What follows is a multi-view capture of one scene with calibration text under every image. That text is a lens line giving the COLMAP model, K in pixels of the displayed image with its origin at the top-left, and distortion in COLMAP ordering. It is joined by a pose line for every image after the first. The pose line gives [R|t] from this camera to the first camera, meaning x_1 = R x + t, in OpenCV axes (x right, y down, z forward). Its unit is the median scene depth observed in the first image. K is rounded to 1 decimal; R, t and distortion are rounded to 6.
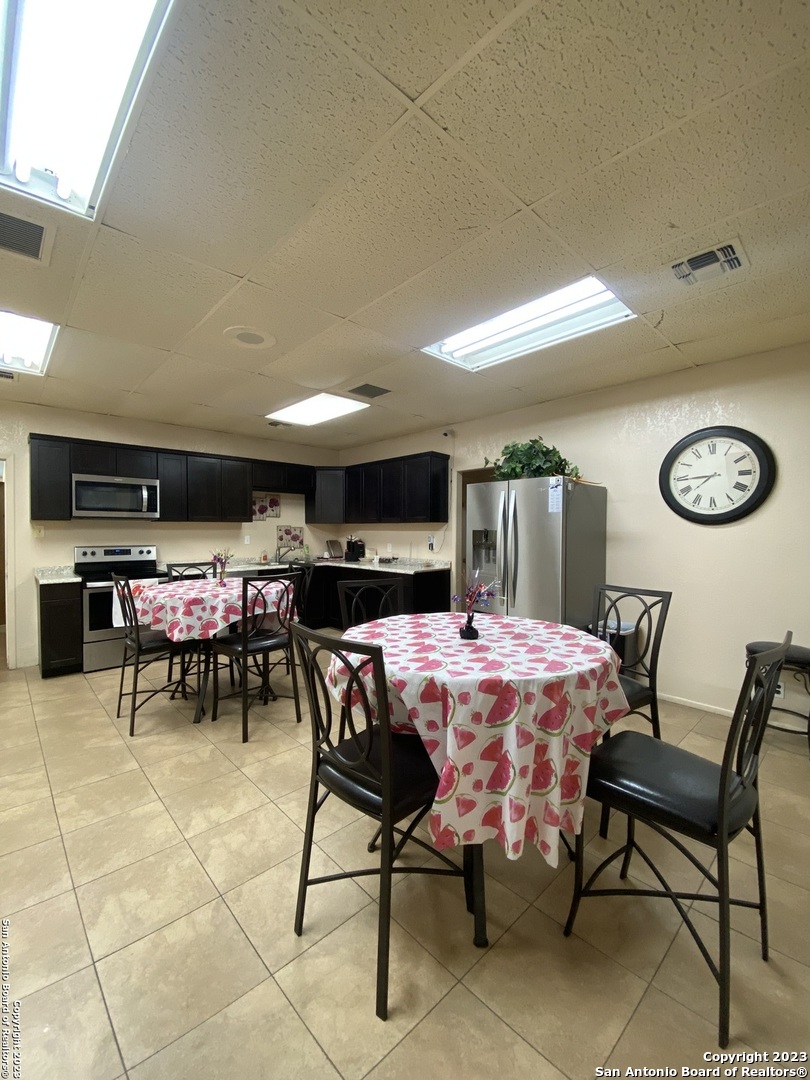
lens RADIAL K [[437.9, 0, 405.0], [0, 437.9, 540.0], [0, 0, 1]] dist [0.032296, -0.036562]
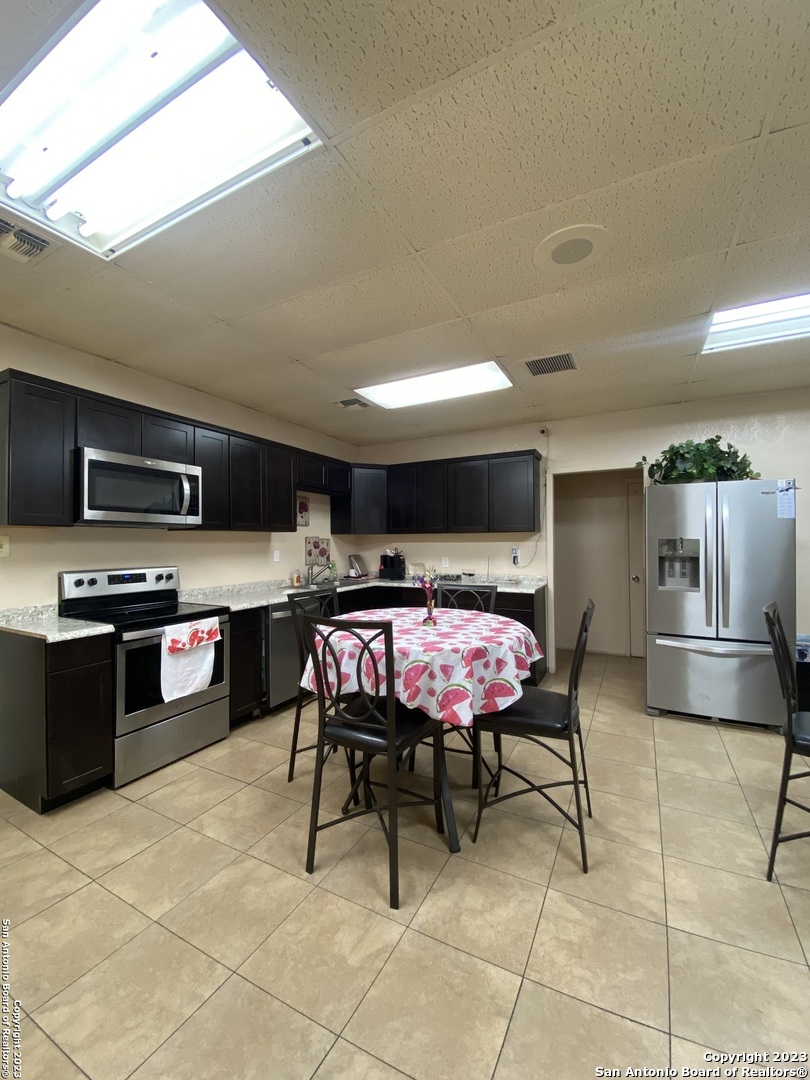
lens RADIAL K [[437.9, 0, 405.0], [0, 437.9, 540.0], [0, 0, 1]] dist [0.032296, -0.036562]
pose [[0.945761, -0.005270, 0.324819, -0.488654], [0.015698, 0.999442, -0.029491, -0.002392], [-0.324483, 0.032990, 0.945316, 0.282331]]
